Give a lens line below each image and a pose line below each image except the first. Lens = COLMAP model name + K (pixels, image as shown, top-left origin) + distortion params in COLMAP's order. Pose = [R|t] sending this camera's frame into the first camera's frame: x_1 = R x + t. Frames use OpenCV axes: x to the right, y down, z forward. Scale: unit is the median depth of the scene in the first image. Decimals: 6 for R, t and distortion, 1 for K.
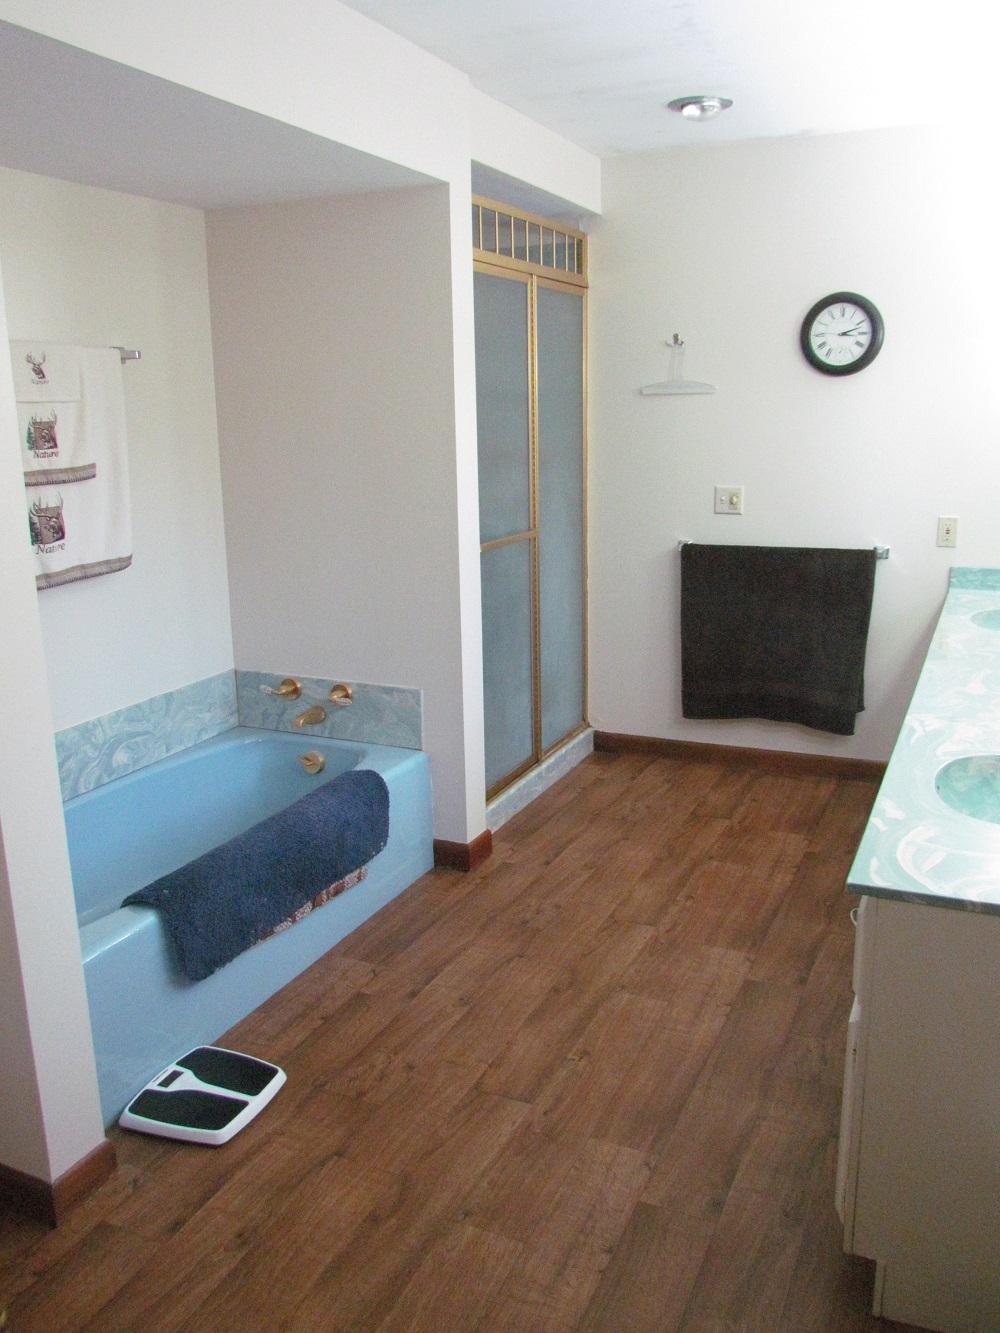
lens RADIAL K [[1093.8, 0, 500.0], [0, 1093.8, 666.5], [0, 0, 1]] dist [-0.061386, -0.000839]
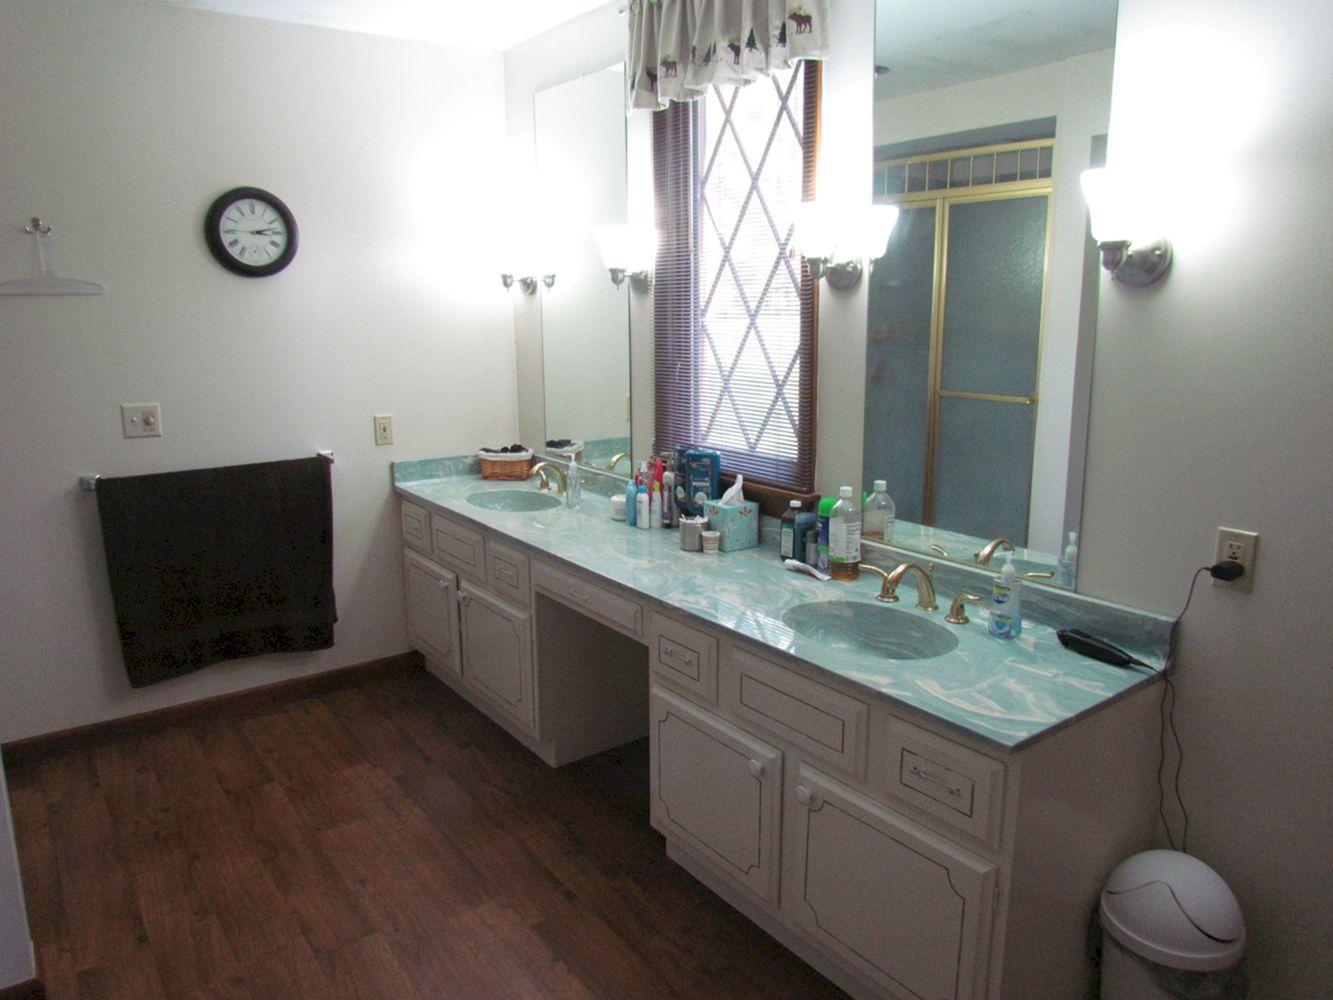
lens RADIAL K [[949.7, 0, 673.5], [0, 949.7, 492.1], [0, 0, 1]] dist [-0.016594, -0.005420]
pose [[0.482413, -0.153919, 0.862315, -0.246615], [0.196121, 0.978428, 0.064927, -0.070656], [-0.853706, 0.137797, 0.502193, 0.313776]]
